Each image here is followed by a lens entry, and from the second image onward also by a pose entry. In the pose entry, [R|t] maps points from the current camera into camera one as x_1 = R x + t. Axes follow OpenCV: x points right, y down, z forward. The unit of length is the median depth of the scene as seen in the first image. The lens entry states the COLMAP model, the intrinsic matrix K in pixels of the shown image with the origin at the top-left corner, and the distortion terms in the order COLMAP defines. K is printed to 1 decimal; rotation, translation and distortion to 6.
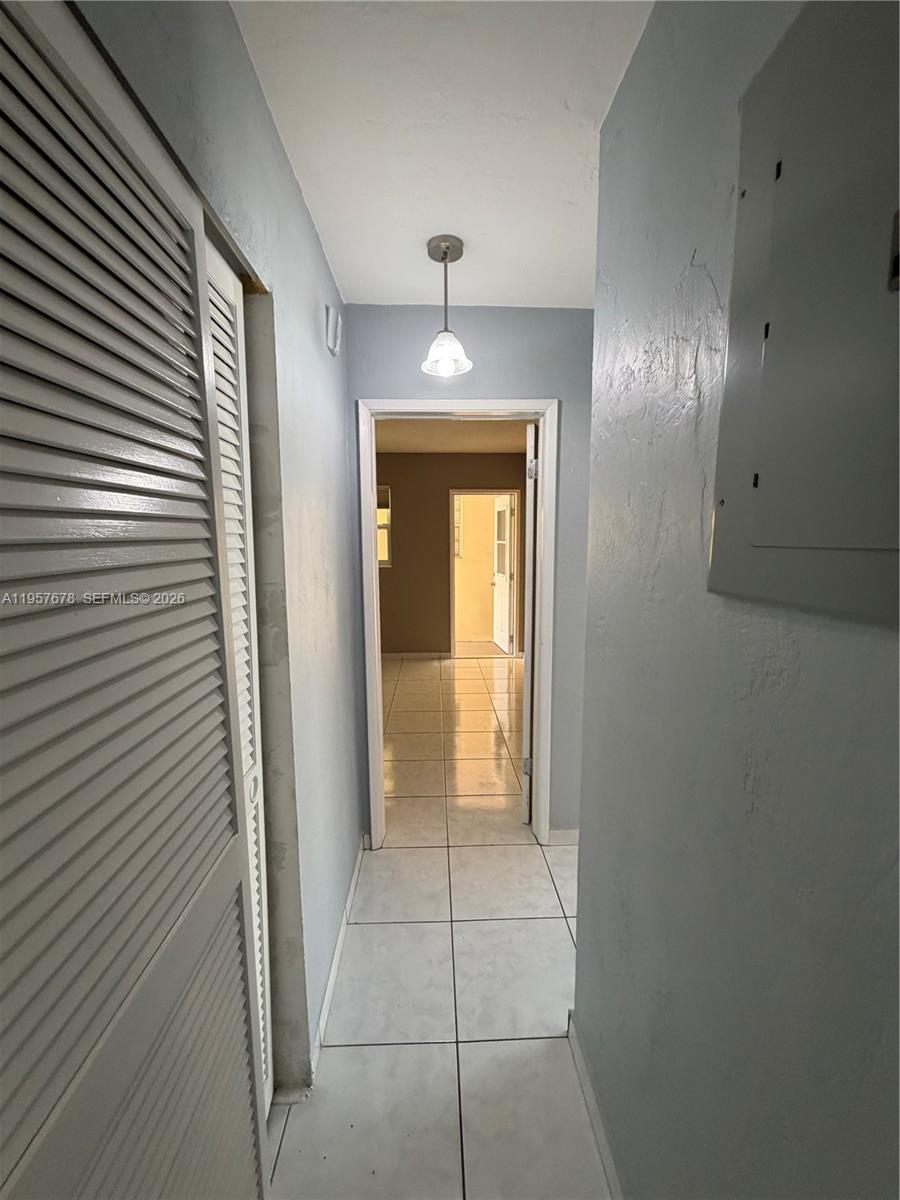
lens RADIAL K [[492.8, 0, 450.0], [0, 492.8, 600.0], [0, 0, 1]] dist [0.000093, 0.000335]
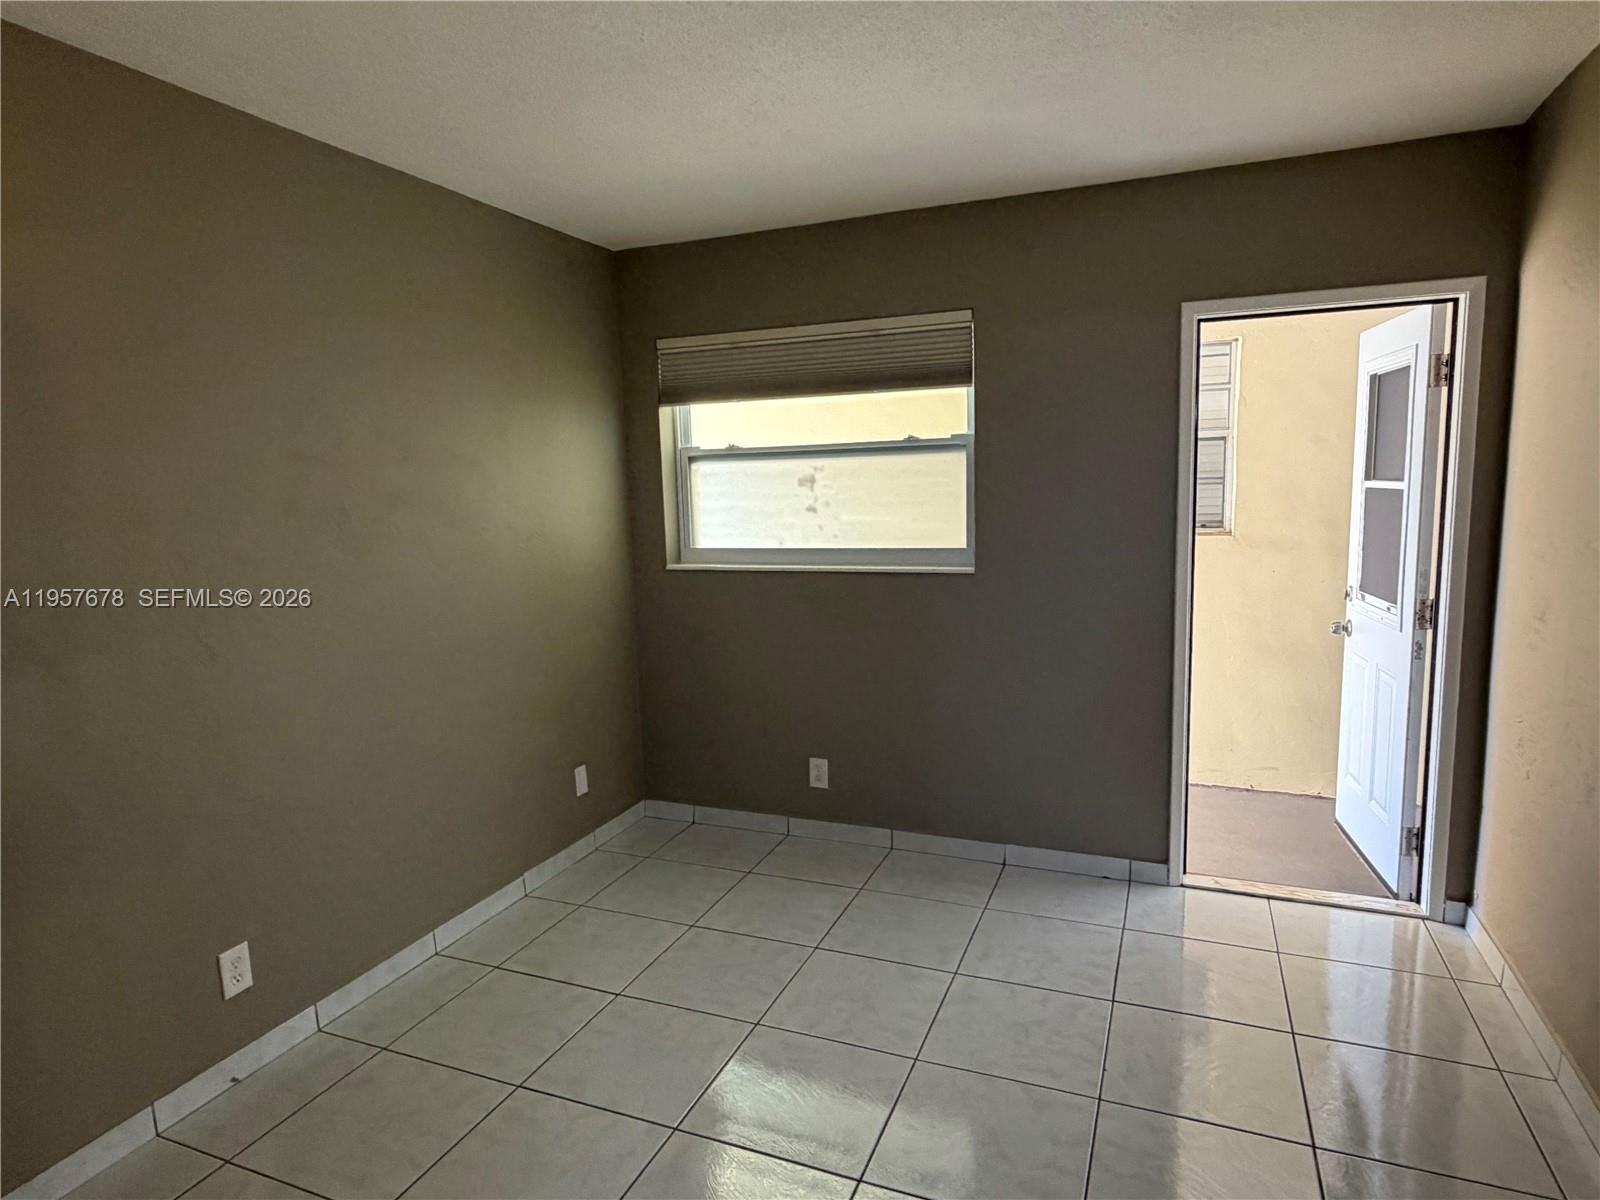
lens RADIAL K [[934.0, 0, 793.2], [0, 934.0, 605.9], [0, 0, 1]] dist [0.003827, 0.001037]
pose [[0.908928, 0.036151, -0.415383, 0.022925], [-0.030315, 0.999327, 0.020637, -0.051004], [0.415850, -0.006165, 0.909412, 0.386456]]
